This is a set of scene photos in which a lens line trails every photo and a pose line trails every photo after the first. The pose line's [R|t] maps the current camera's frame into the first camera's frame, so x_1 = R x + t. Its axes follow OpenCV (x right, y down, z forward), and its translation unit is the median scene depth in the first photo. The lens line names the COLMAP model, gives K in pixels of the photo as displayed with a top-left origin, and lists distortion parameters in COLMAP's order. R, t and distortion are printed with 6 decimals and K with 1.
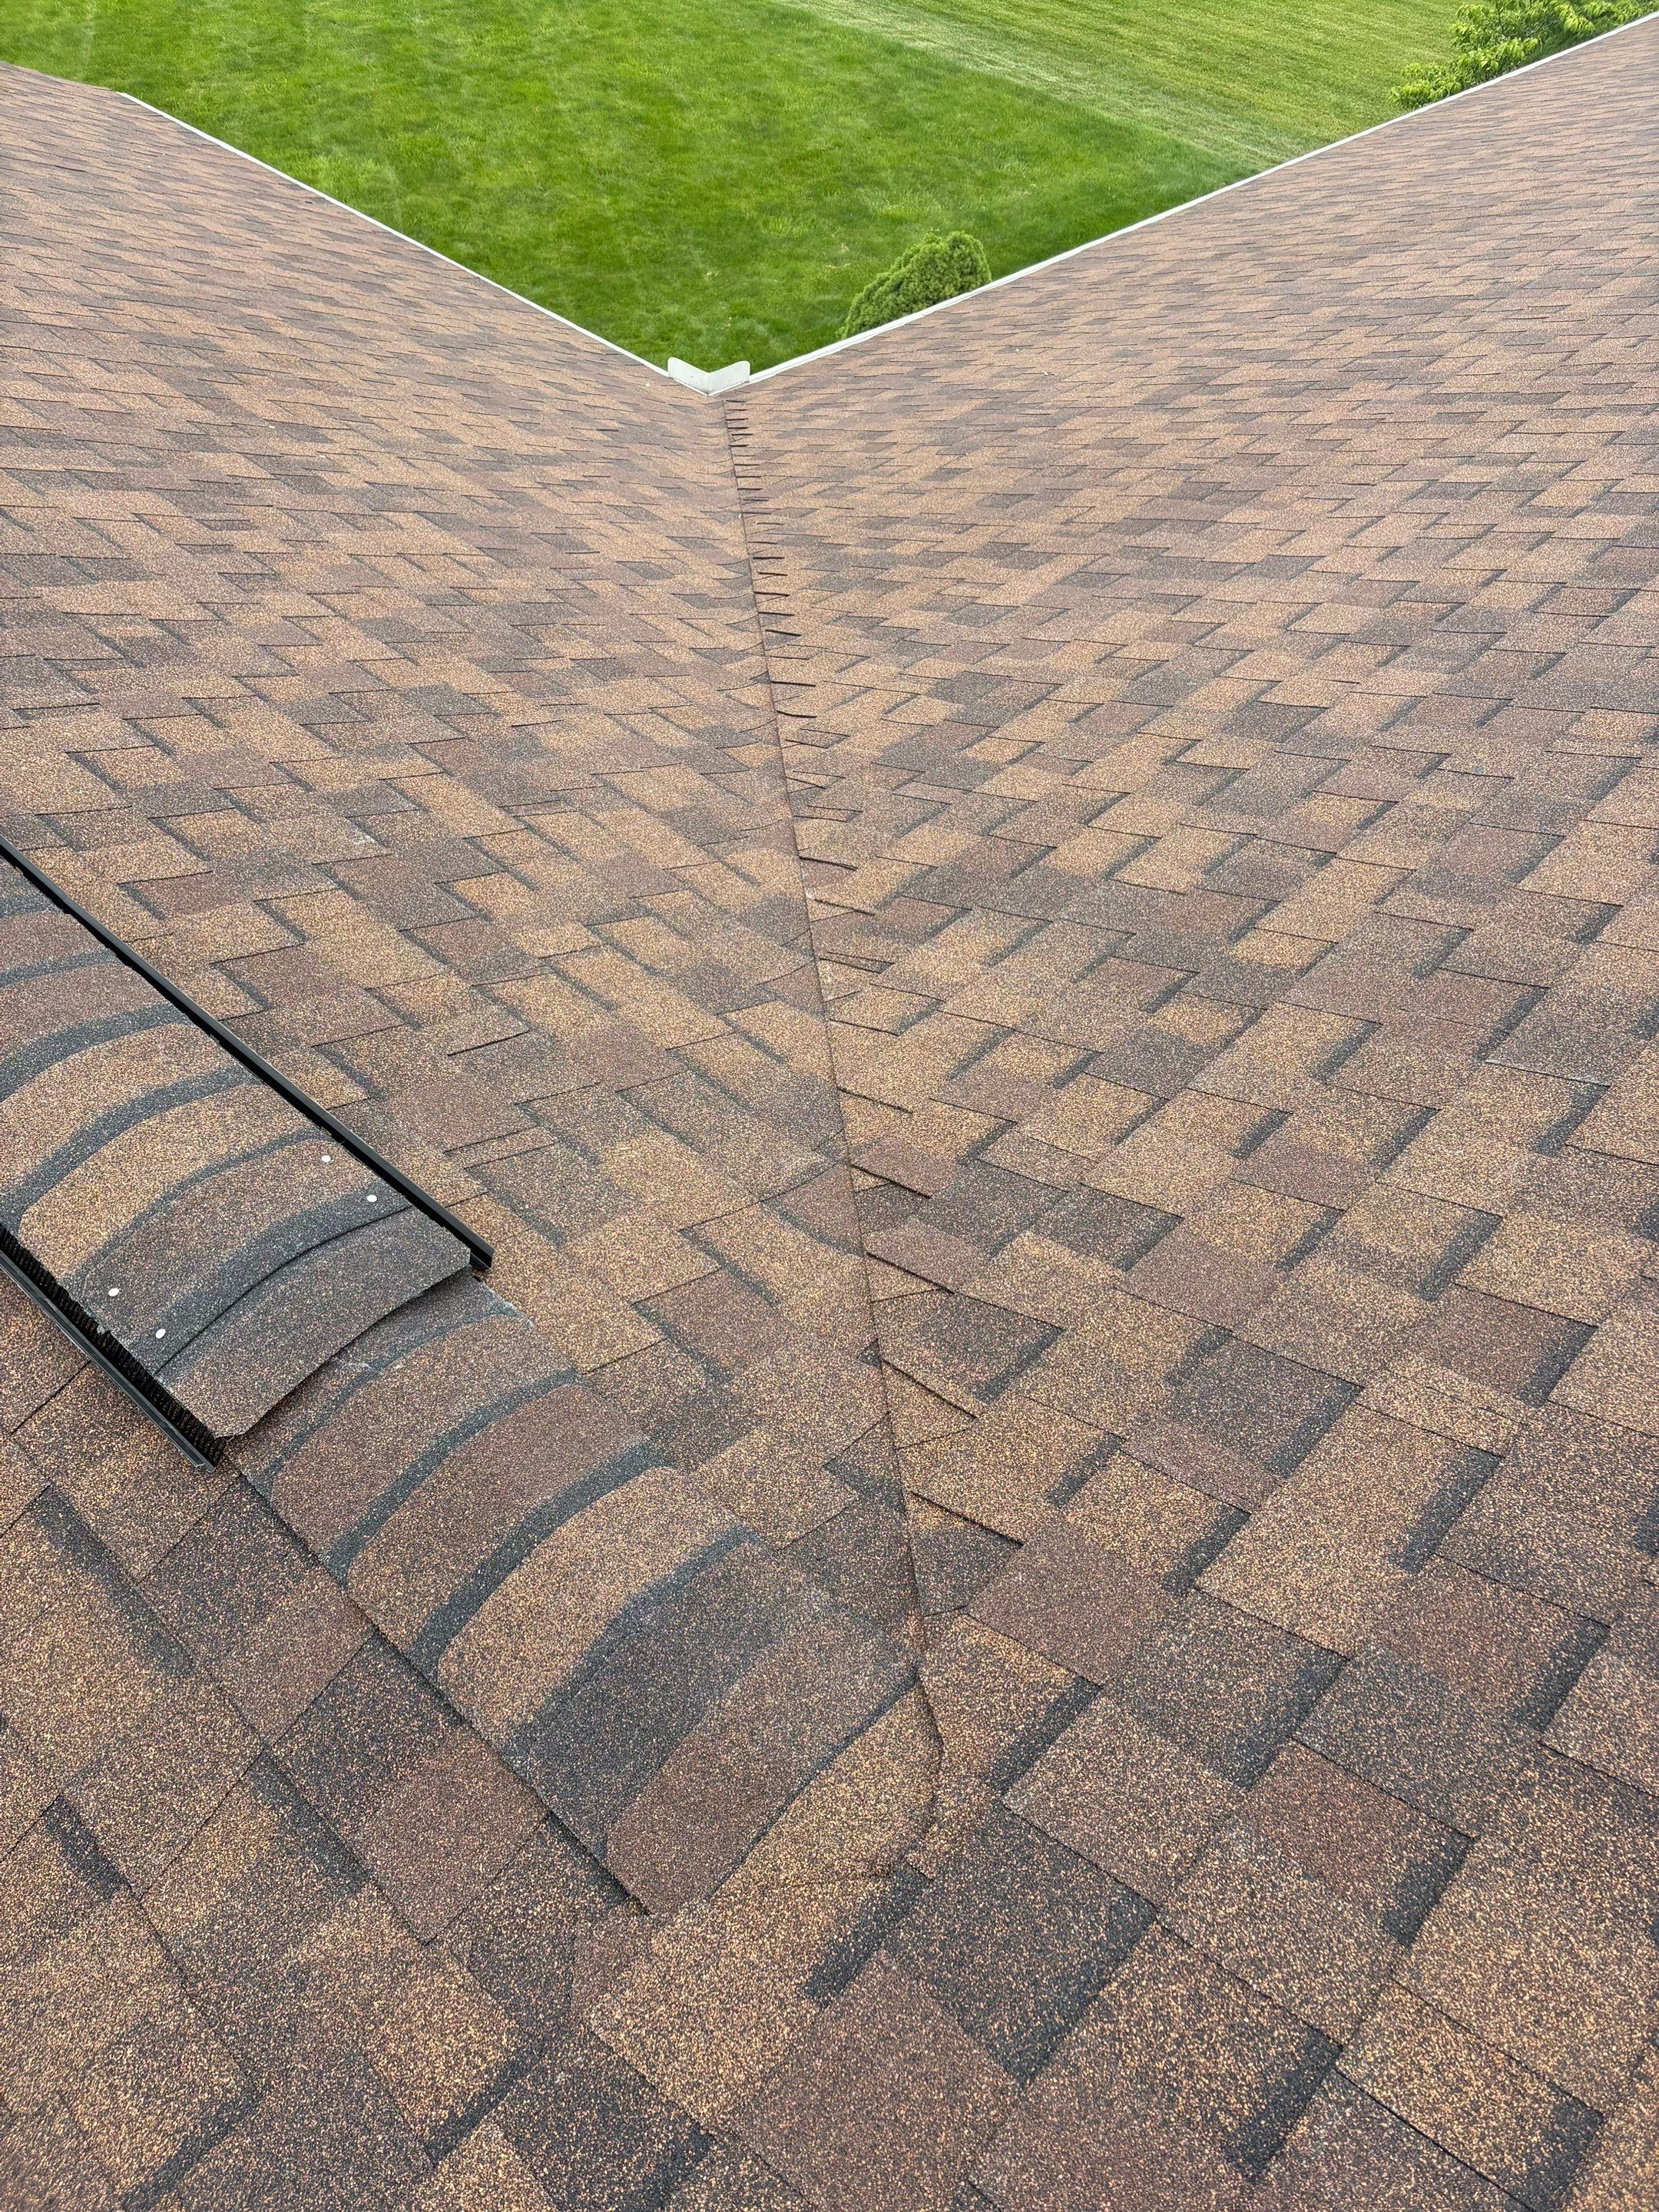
lens RADIAL K [[1567.7, 0, 829.5], [0, 1567.7, 1106.0], [0, 0, 1]] dist [0.013247, -0.011288]
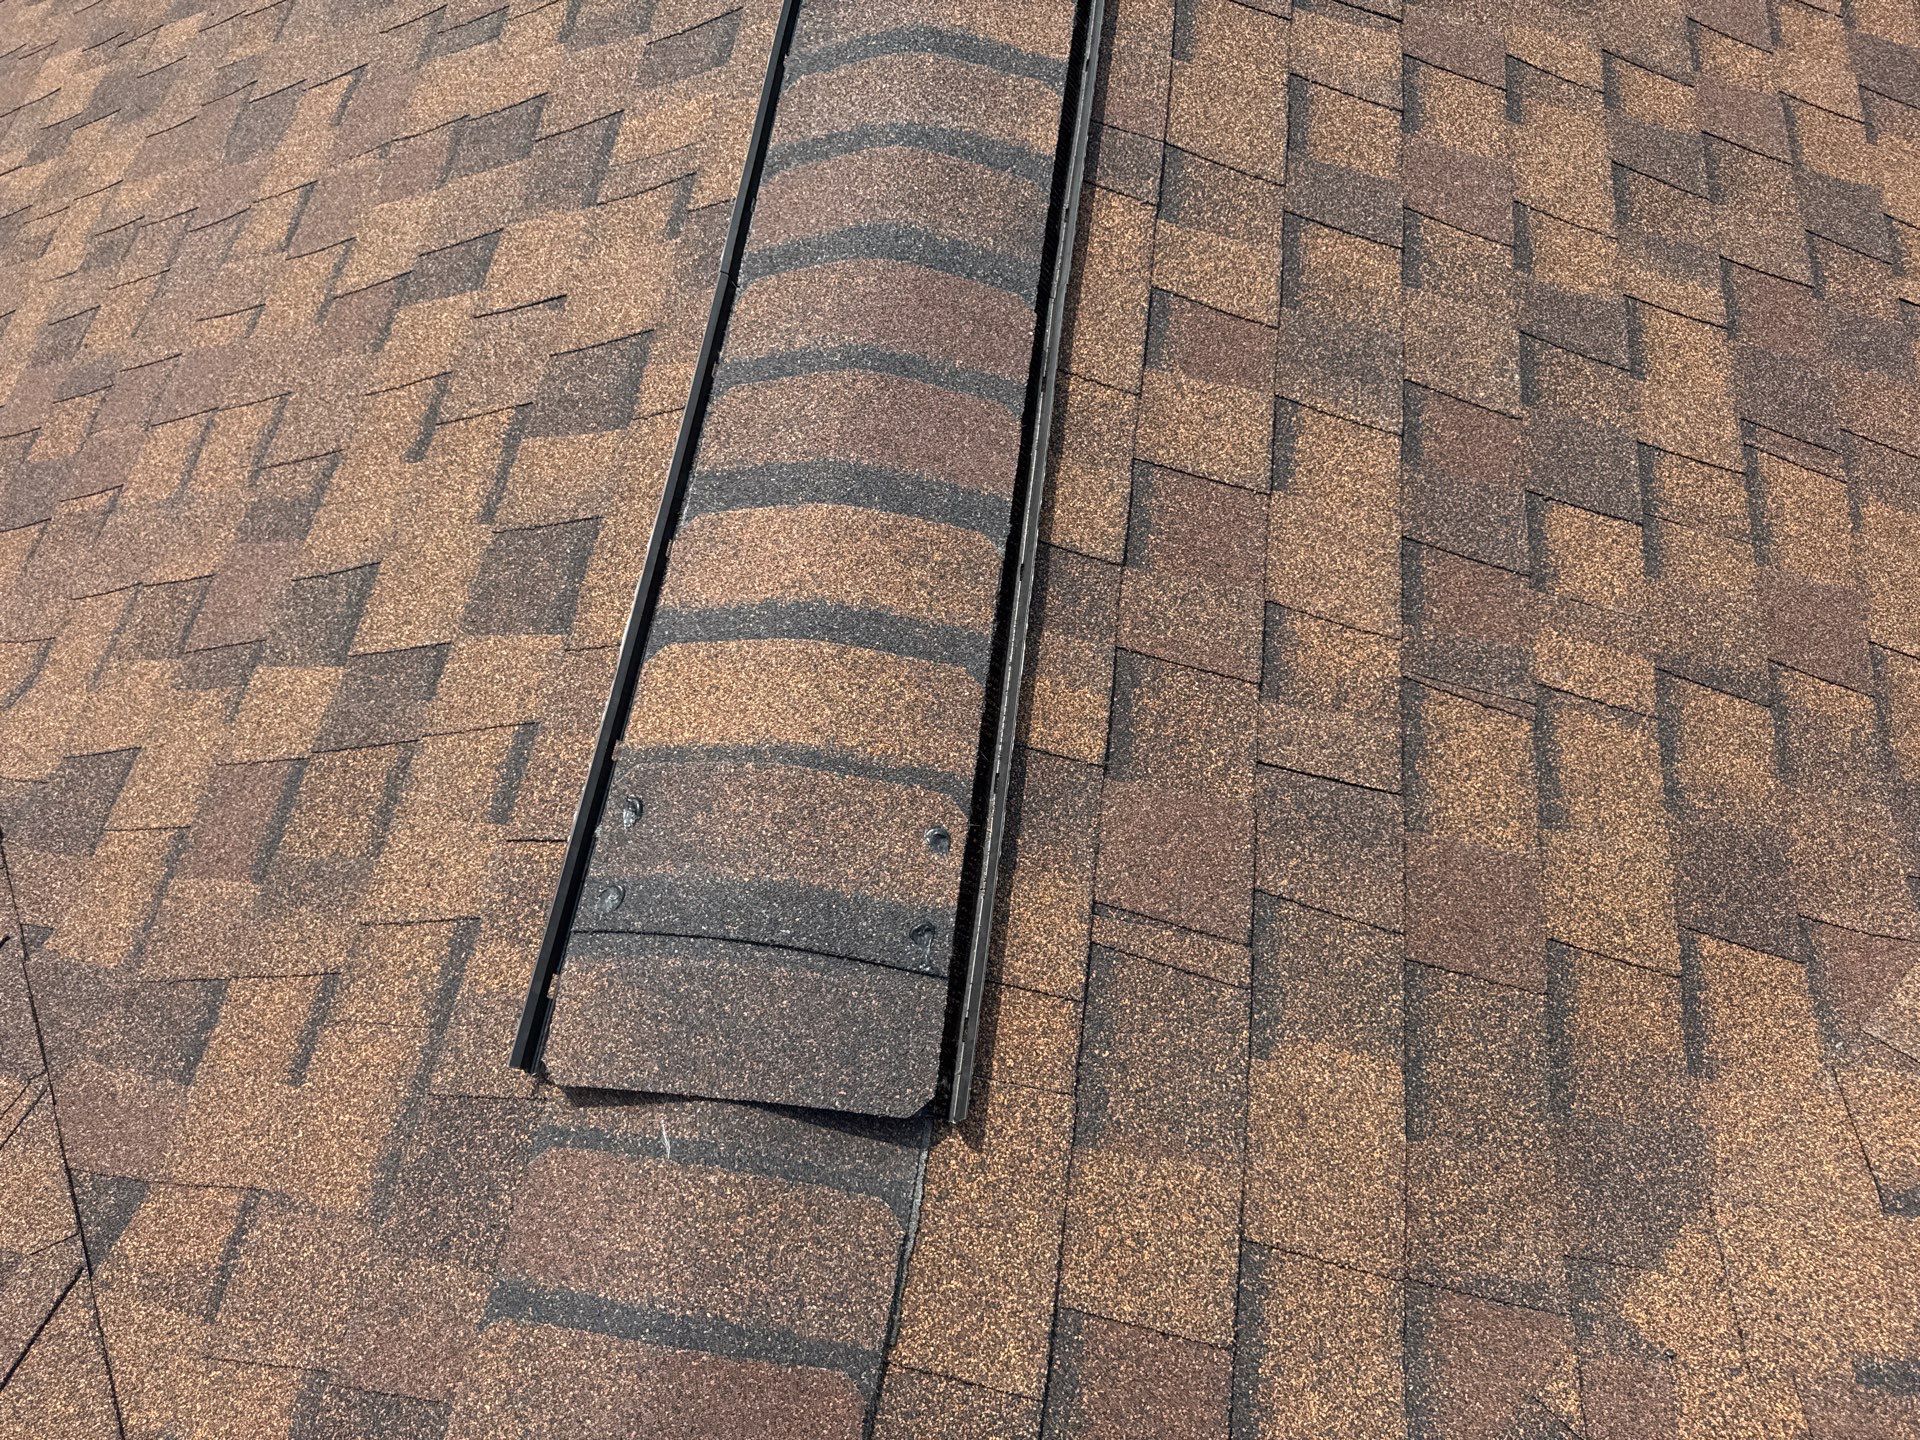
lens RADIAL K [[1360.7, 0, 960.0], [0, 1360.7, 720.0], [0, 0, 1]] dist [0.013247, -0.011288]
pose [[0.553761, 0.699098, -0.452339, -0.044738], [-0.527624, 0.714859, 0.458900, -0.230361], [0.644175, -0.015456, 0.764722, 0.382462]]
